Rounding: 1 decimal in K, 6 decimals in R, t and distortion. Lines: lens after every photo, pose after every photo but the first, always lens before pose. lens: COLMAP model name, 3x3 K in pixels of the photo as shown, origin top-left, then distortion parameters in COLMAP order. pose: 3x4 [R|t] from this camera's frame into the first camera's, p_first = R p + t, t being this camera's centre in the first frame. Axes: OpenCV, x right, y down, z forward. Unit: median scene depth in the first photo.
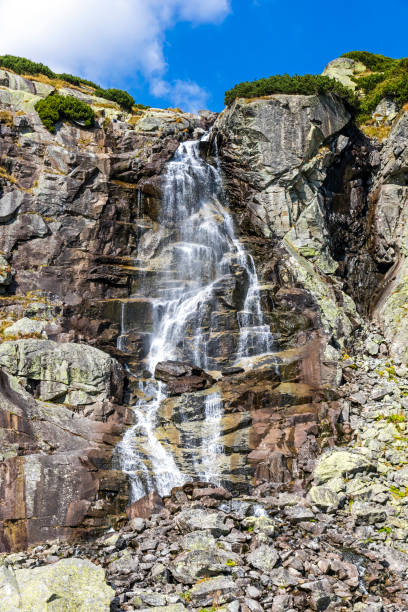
lens RADIAL K [[944.8, 0, 201.6], [0, 944.8, 306.9], [0, 0, 1]] dist [0.046600, 0.000000]
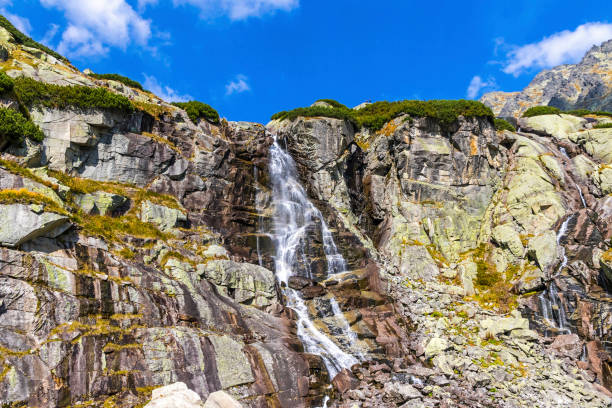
lens RADIAL K [[506.9, 0, 297.0], [0, 506.9, 210.6], [0, 0, 1]] dist [-0.011427, -0.007346]
pose [[0.953499, 0.062601, 0.294822, -0.258708], [-0.048137, 0.997266, -0.056072, -0.003065], [-0.297526, 0.039272, 0.953906, 0.174688]]
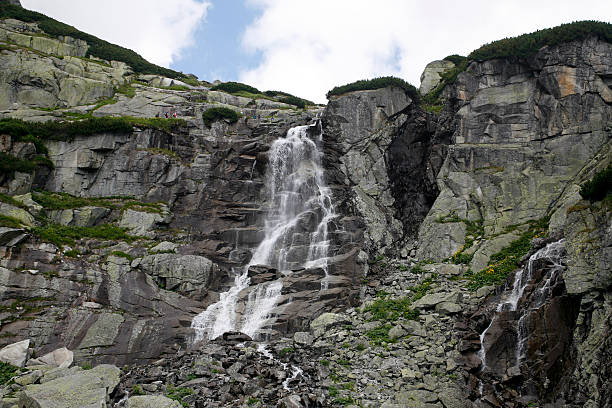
lens RADIAL K [[699.9, 0, 308.6], [0, 699.9, 206.7], [0, 0, 1]] dist [0.103346, 0.000000]
pose [[0.973296, -0.060117, -0.221543, 0.285144], [0.045286, 0.996417, -0.071431, 0.043272], [0.225043, 0.059491, 0.972531, -0.118466]]
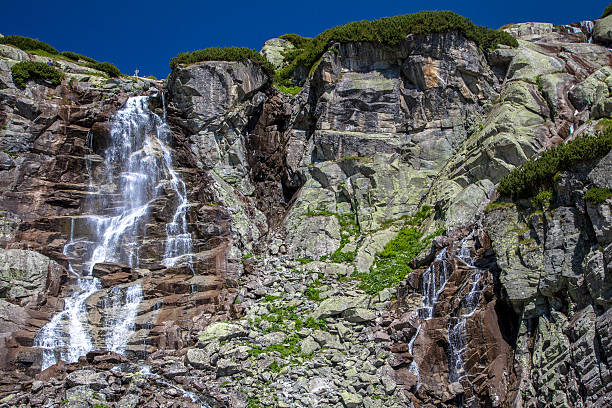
lens RADIAL K [[723.9, 0, 305.6], [0, 723.9, 203.9], [0, 0, 1]] dist [0.110329, 0.000000]
pose [[0.994062, -0.022706, 0.106417, 0.118846], [0.028013, 0.998423, -0.048641, 0.031006], [-0.105145, 0.051333, 0.993131, -0.008529]]
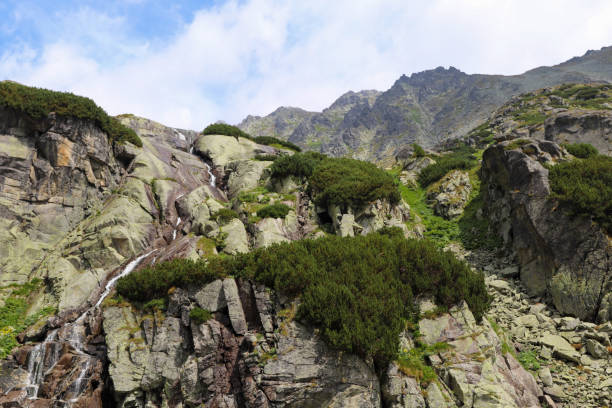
lens RADIAL K [[702.7, 0, 307.7], [0, 702.7, 201.5], [0, 0, 1]] dist [-0.063610, 0.000000]
pose [[0.749776, 0.201134, 0.630382, 0.020699], [-0.132083, 0.979002, -0.155268, -0.018161], [-0.648375, 0.033154, 0.760599, -0.059894]]
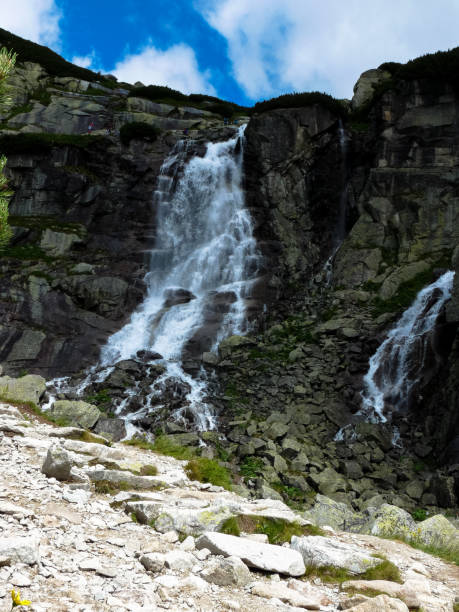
lens RADIAL K [[809.2, 0, 221.6], [0, 809.2, 321.9], [0, 0, 1]] dist [0.017953, 0.000000]
pose [[0.966481, -0.008671, -0.256593, 0.364515], [0.025291, 0.997784, 0.061545, 0.029451], [0.255490, -0.065972, 0.964558, -0.292478]]
